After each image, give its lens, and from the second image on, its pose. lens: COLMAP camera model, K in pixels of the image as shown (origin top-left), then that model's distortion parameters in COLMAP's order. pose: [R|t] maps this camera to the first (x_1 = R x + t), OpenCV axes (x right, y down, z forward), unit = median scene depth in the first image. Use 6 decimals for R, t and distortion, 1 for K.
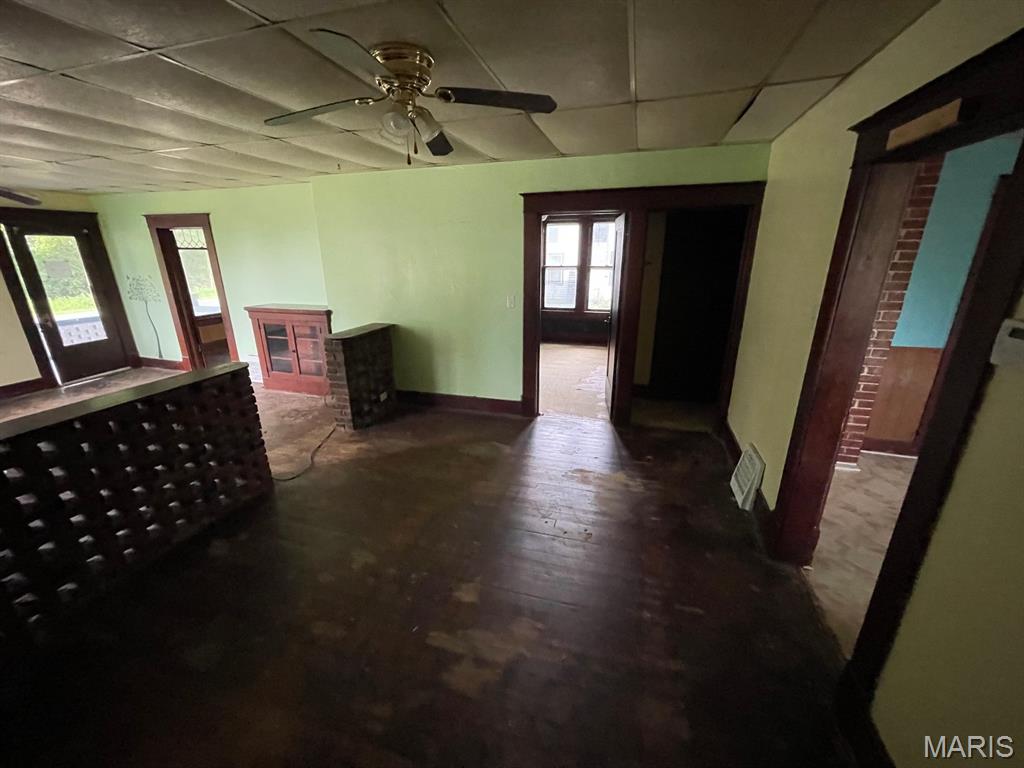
lens RADIAL K [[411.9, 0, 510.7], [0, 411.9, 388.1], [0, 0, 1]] dist [-0.002127, -0.000602]
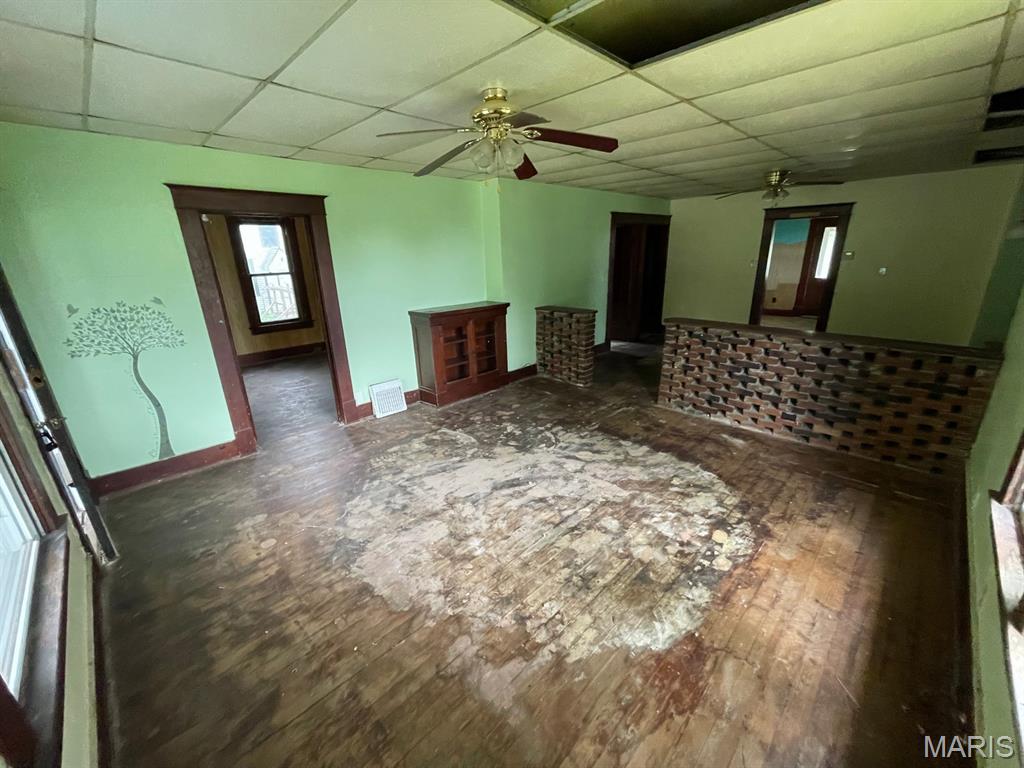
lens RADIAL K [[411.9, 0, 510.7], [0, 411.9, 388.1], [0, 0, 1]] dist [-0.002127, -0.000602]
pose [[0.476152, -0.284645, 0.832020, -1.420787], [0.302010, 0.941544, 0.149279, -0.138073], [-0.825875, 0.180199, 0.534283, 0.463005]]
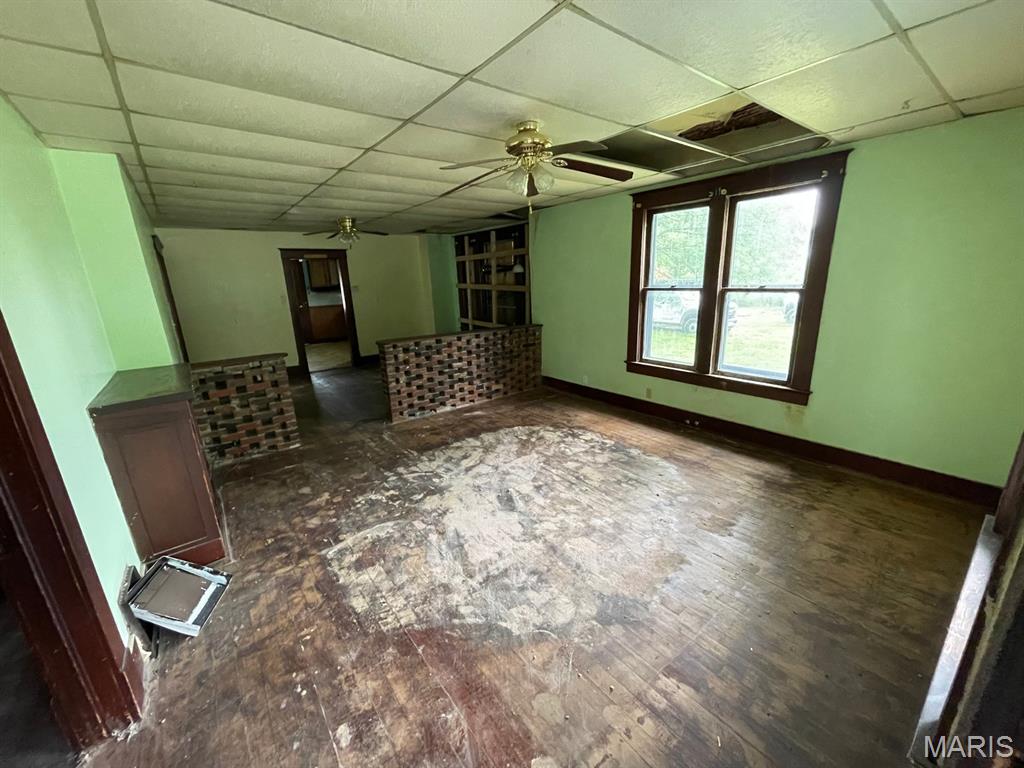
lens RADIAL K [[411.9, 0, 510.7], [0, 411.9, 388.1], [0, 0, 1]] dist [-0.002127, -0.000602]
pose [[-0.814472, -0.118046, 0.568067, -1.266126], [0.222811, 0.840375, 0.494090, -0.368510], [-0.535715, 0.528994, -0.658160, 1.186640]]
